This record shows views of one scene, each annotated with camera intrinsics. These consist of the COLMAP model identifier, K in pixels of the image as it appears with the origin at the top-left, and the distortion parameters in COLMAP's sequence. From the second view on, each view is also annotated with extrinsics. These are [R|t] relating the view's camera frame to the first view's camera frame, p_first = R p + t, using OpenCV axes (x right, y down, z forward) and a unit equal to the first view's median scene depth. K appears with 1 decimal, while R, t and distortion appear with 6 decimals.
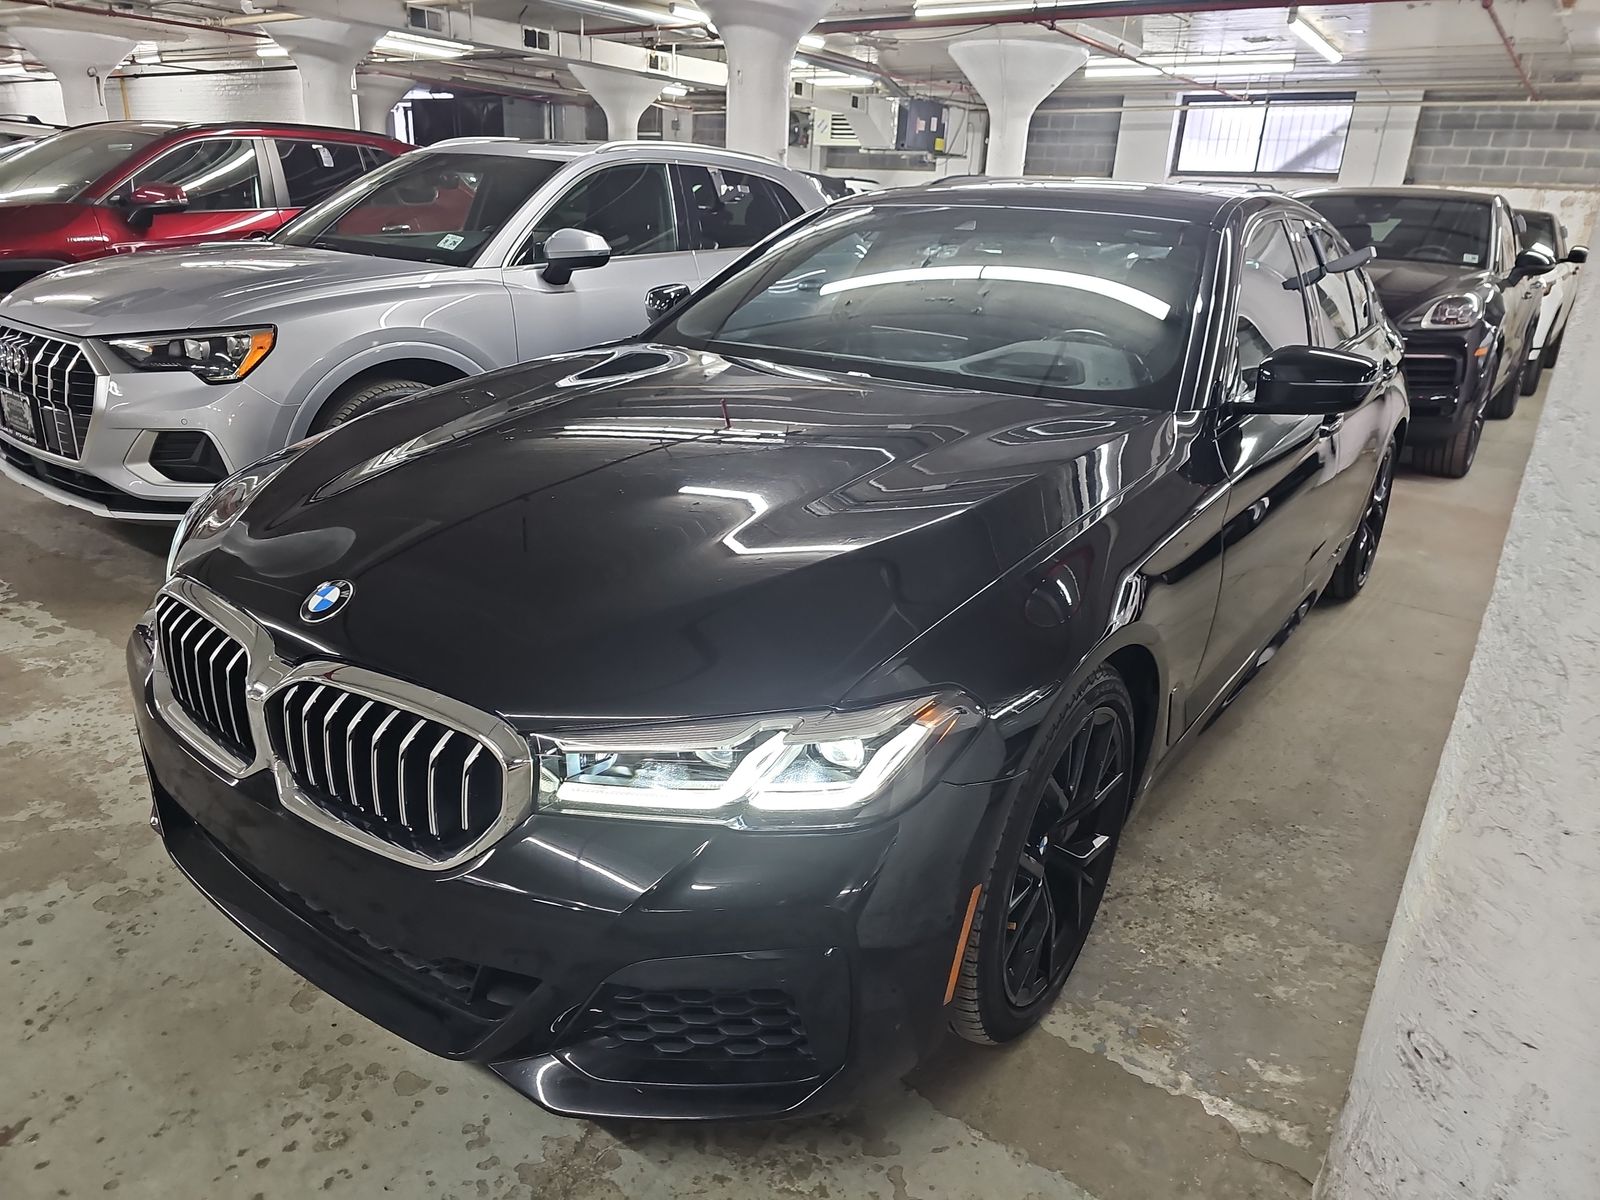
lens RADIAL K [[1076.6, 0, 801.8], [0, 1076.6, 594.5], [0, 0, 1]] dist [0.032779, -0.038268]
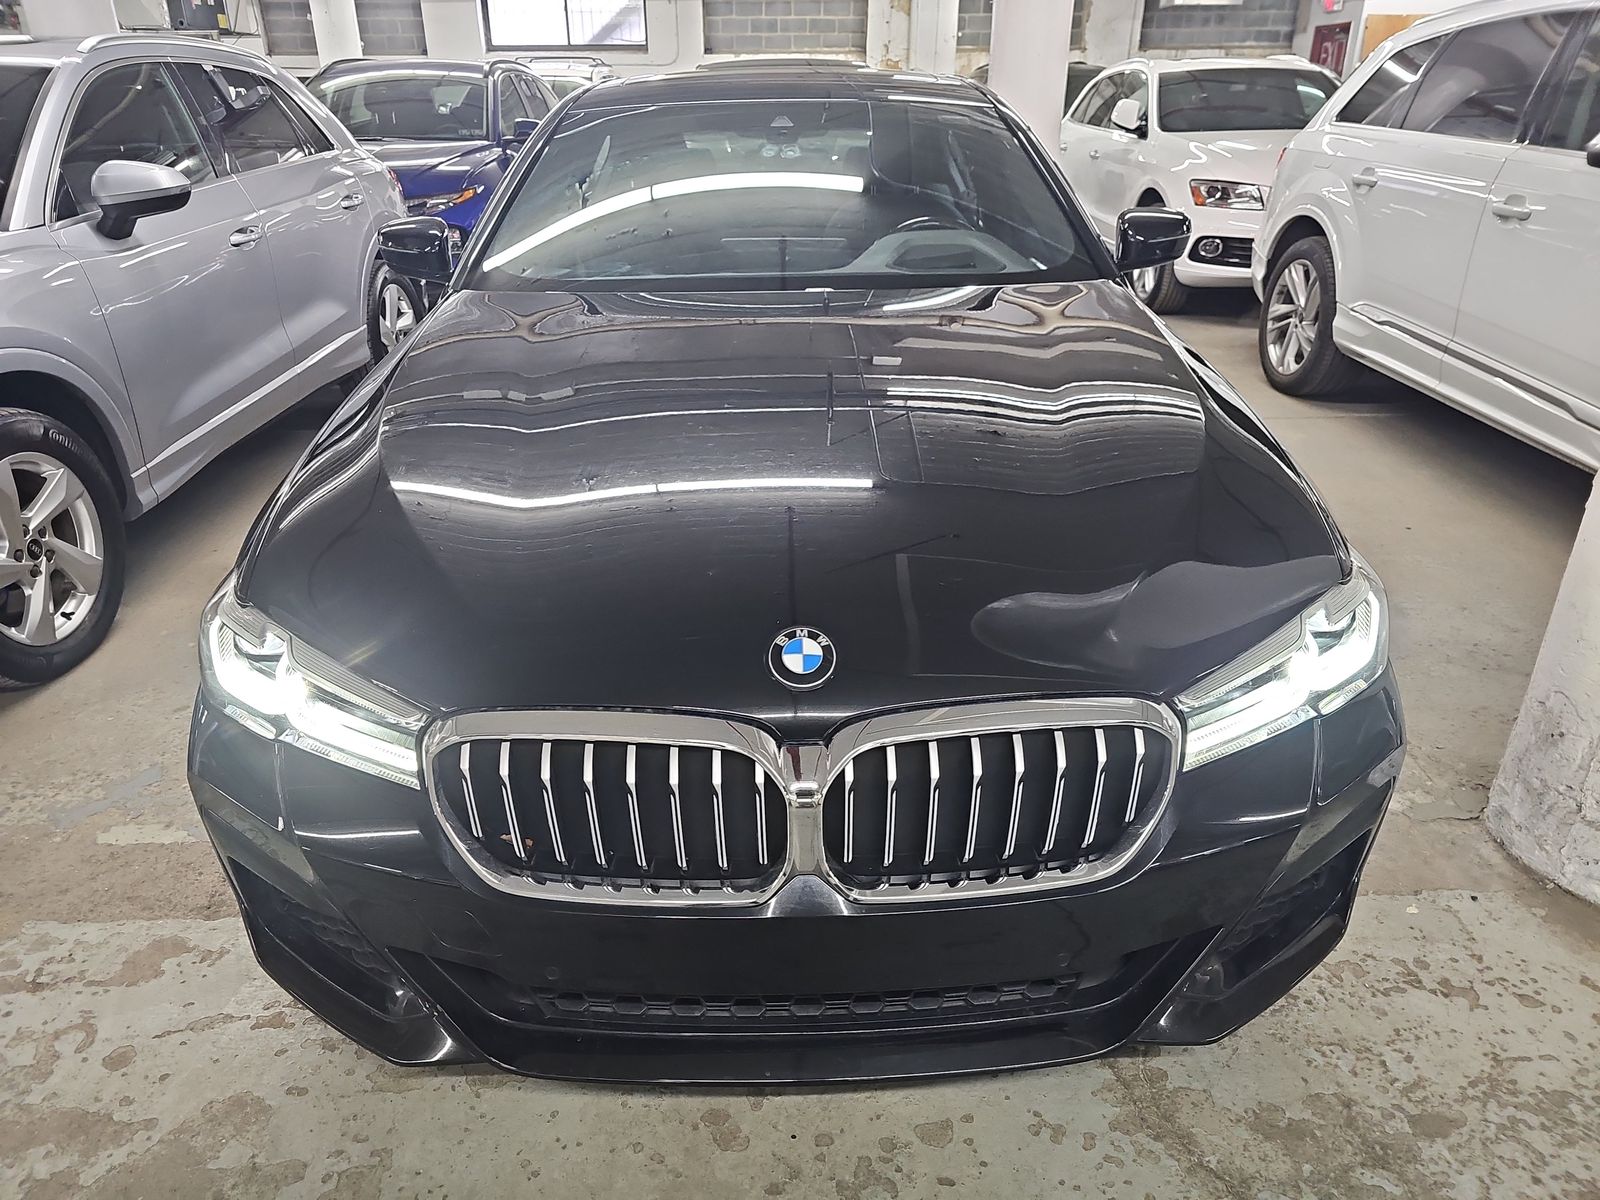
lens RADIAL K [[1076.6, 0, 799.5], [0, 1076.6, 602.0], [0, 0, 1]] dist [0.032779, -0.038268]
pose [[0.792444, -0.303466, 0.529094, -0.326305], [0.247414, 0.952804, 0.175928, -0.067167], [-0.557511, -0.008508, 0.830126, 0.125999]]
